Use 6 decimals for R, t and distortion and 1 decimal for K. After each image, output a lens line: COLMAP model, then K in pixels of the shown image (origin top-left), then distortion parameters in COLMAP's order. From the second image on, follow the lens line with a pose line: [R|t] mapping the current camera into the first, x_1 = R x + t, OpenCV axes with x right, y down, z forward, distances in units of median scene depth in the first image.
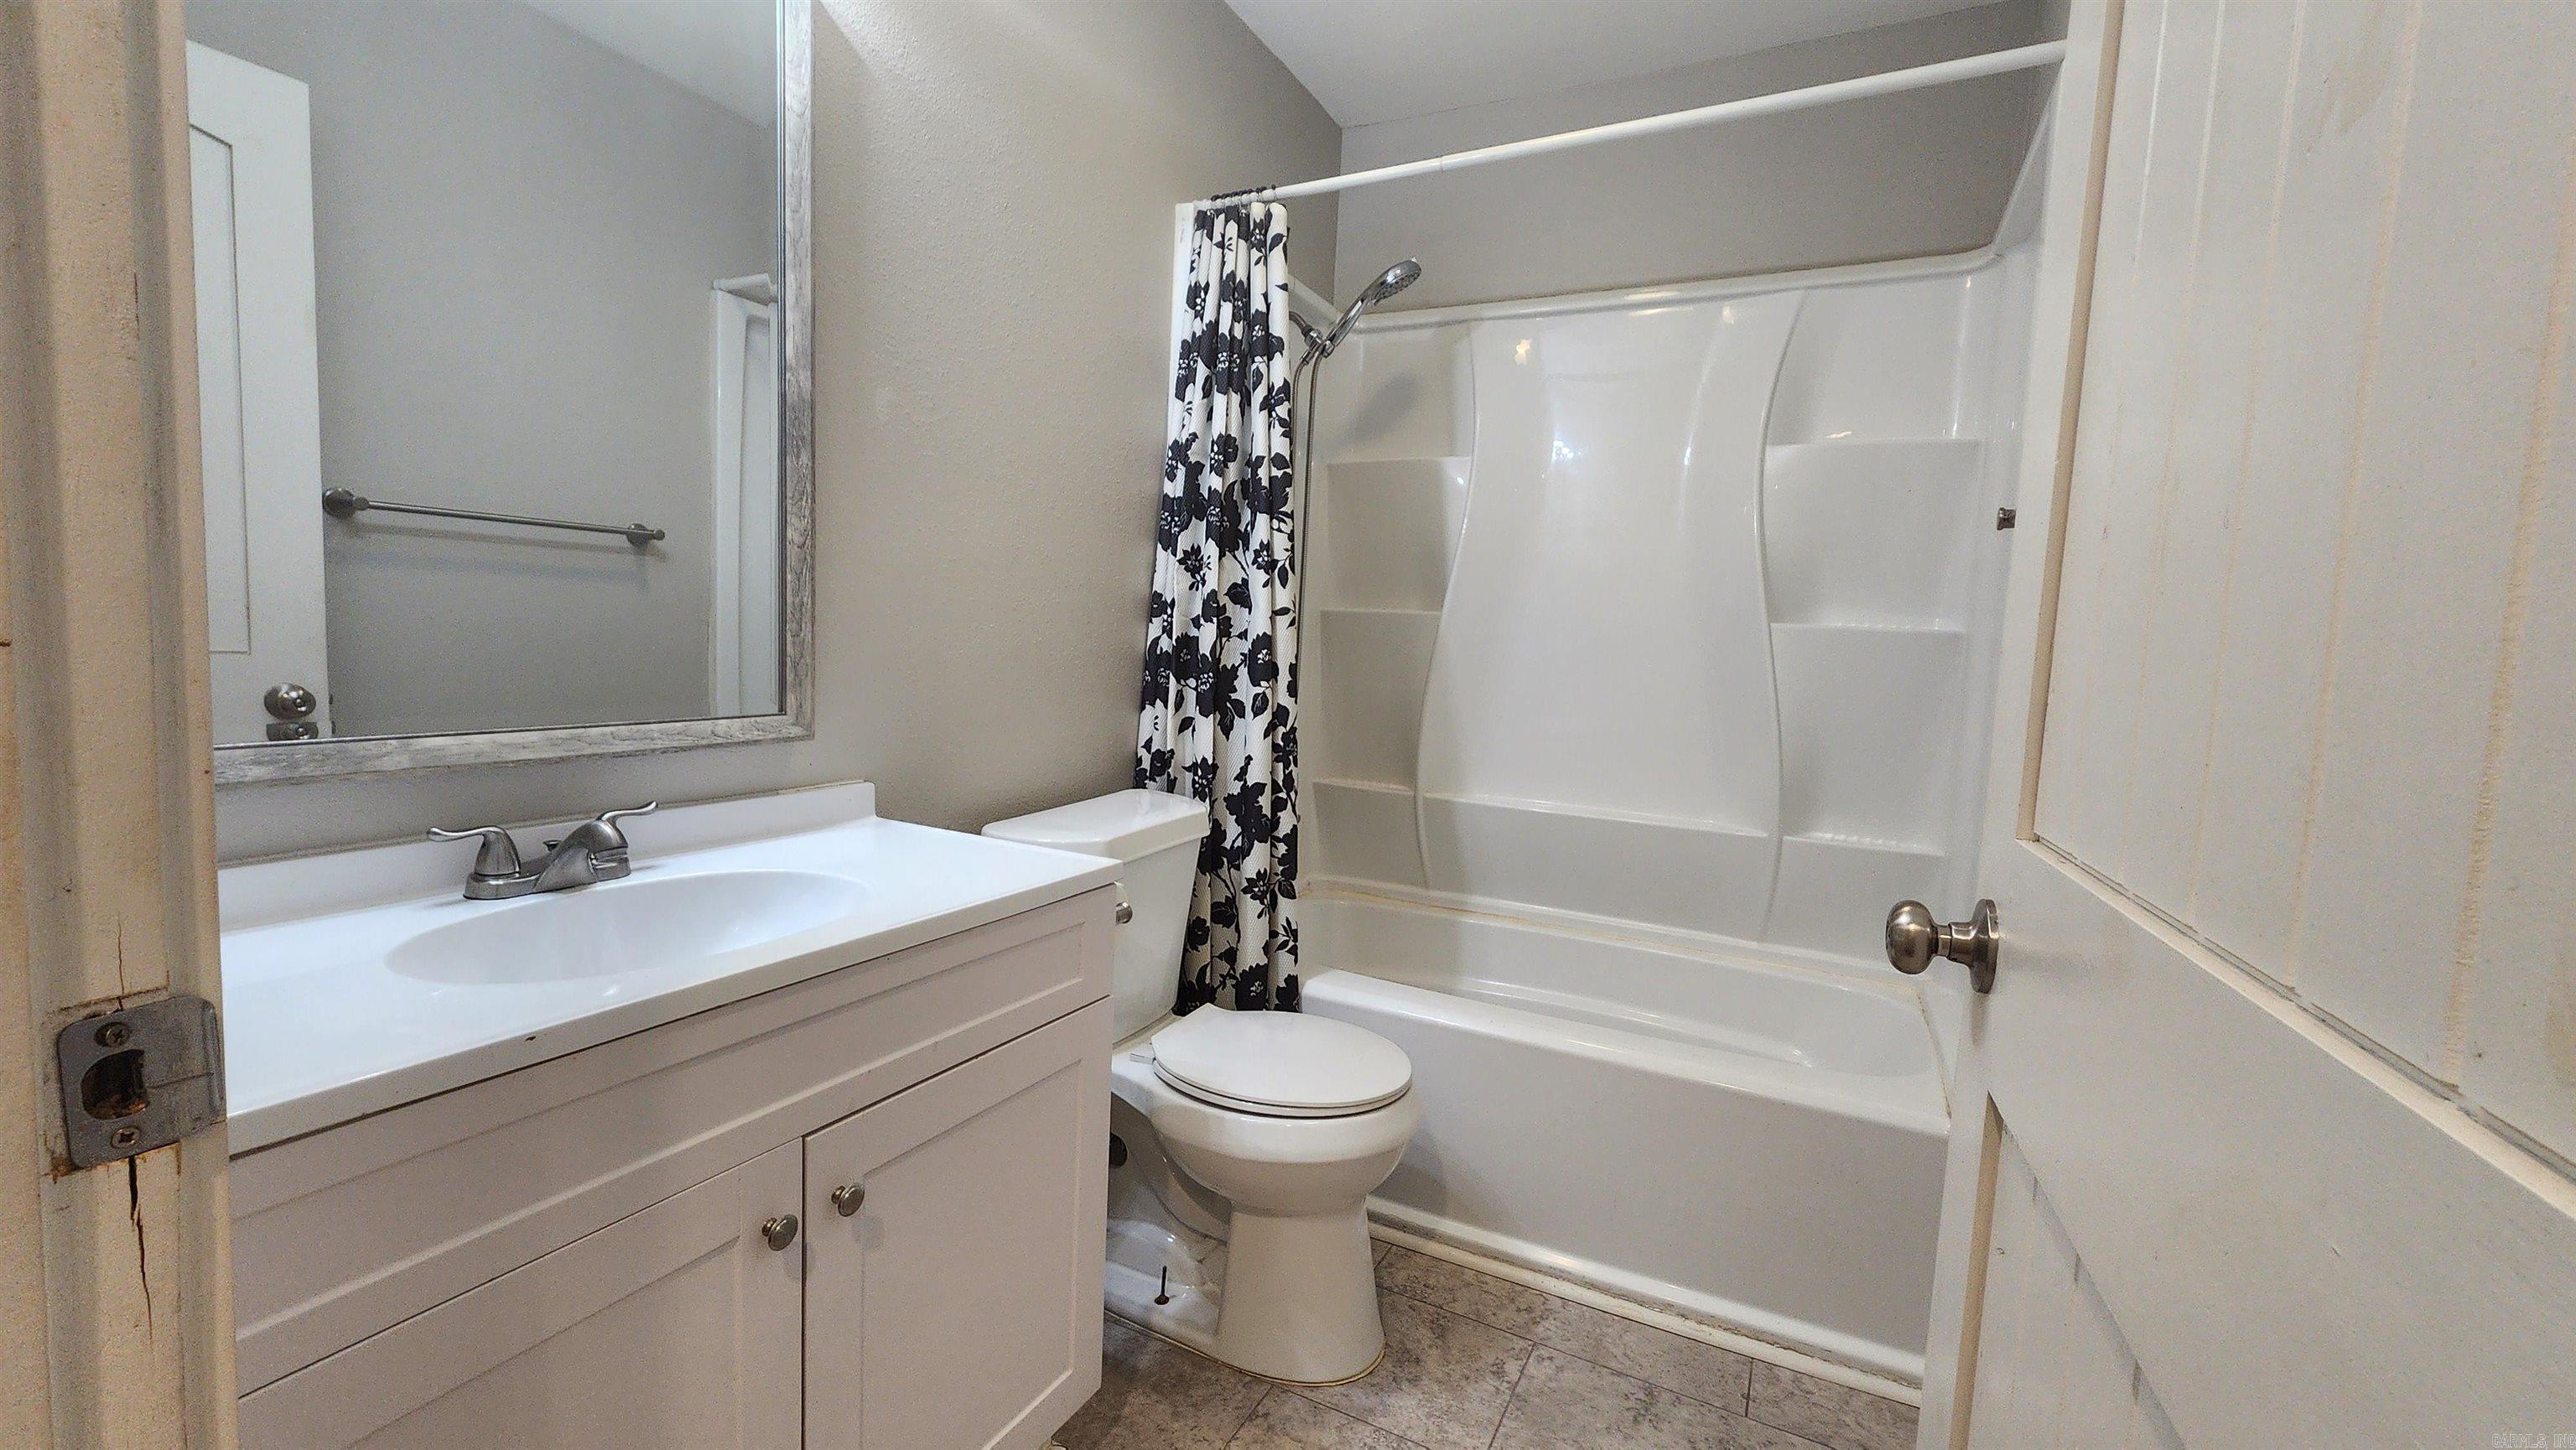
lens RADIAL K [[1061.2, 0, 1282.0], [0, 1061.2, 720.8], [0, 0, 1]] dist [0.001288, -0.000555]
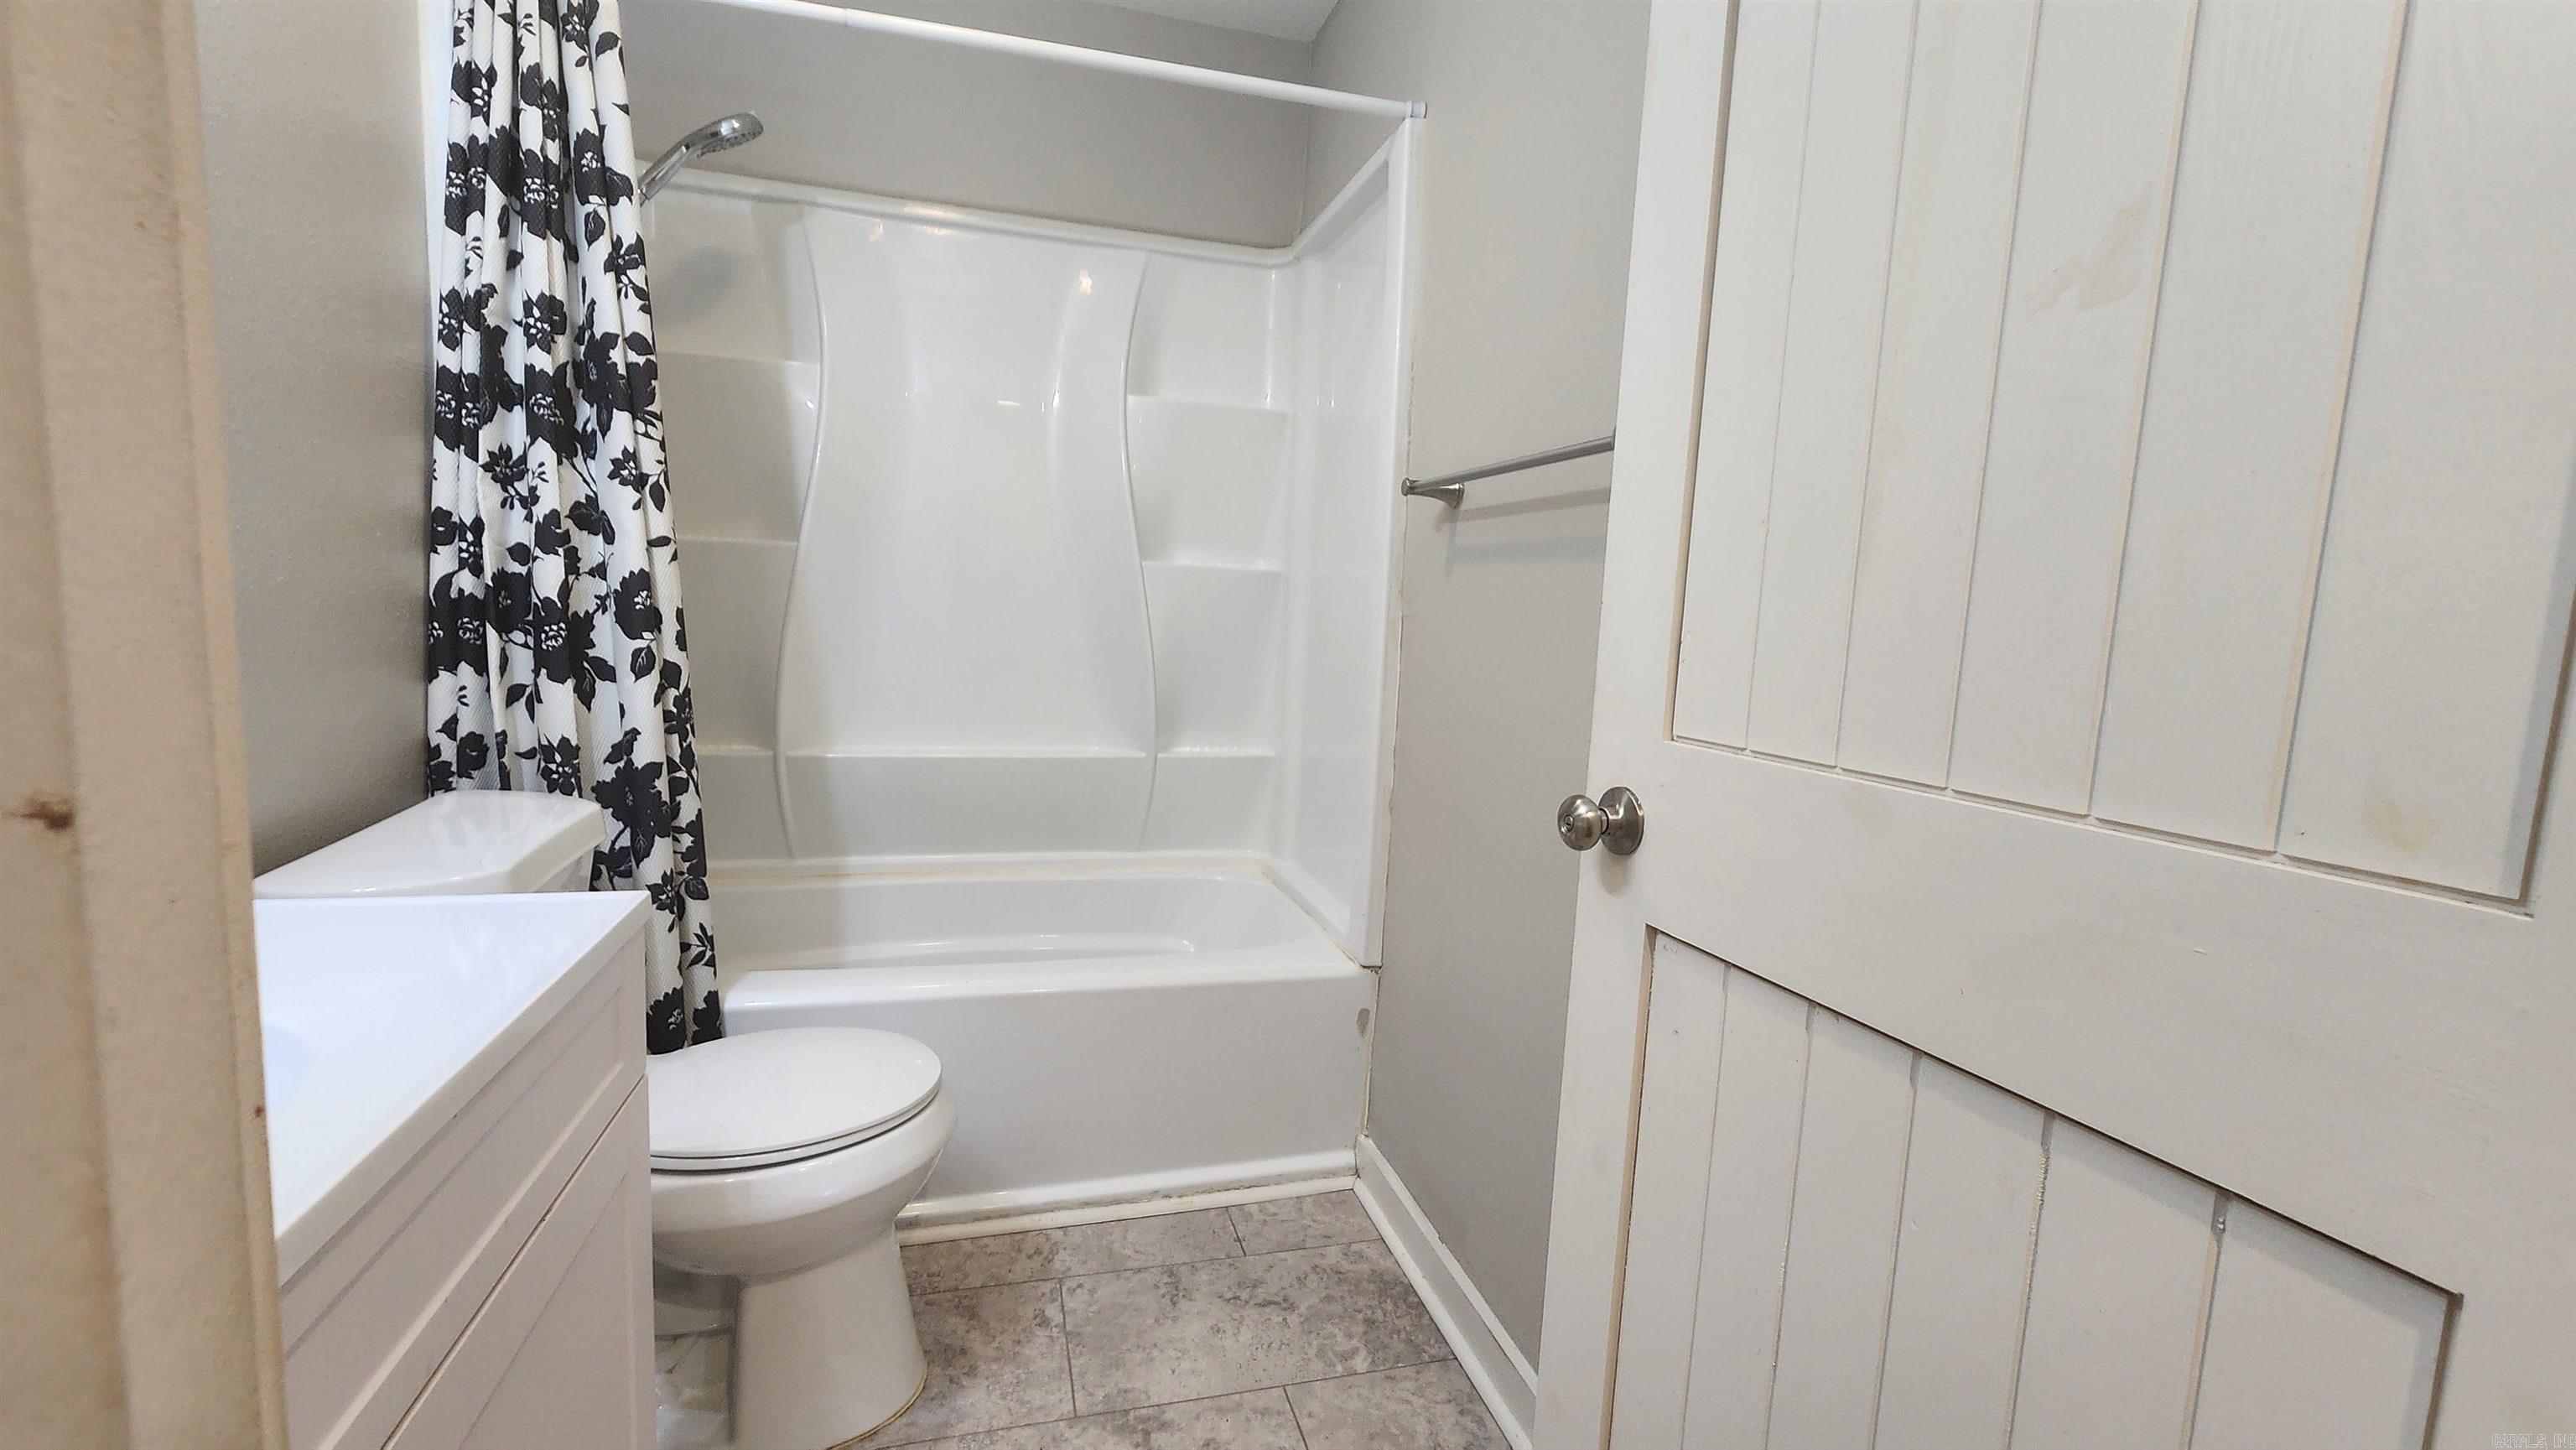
lens RADIAL K [[1058.8, 0, 1281.2], [0, 1058.8, 721.9], [0, 0, 1]] dist [-0.001828, -0.000330]
pose [[0.730865, -0.091502, 0.676360, -0.203070], [0.043328, 0.995194, 0.087817, -0.019433], [-0.681145, -0.034877, 0.731317, 0.113471]]
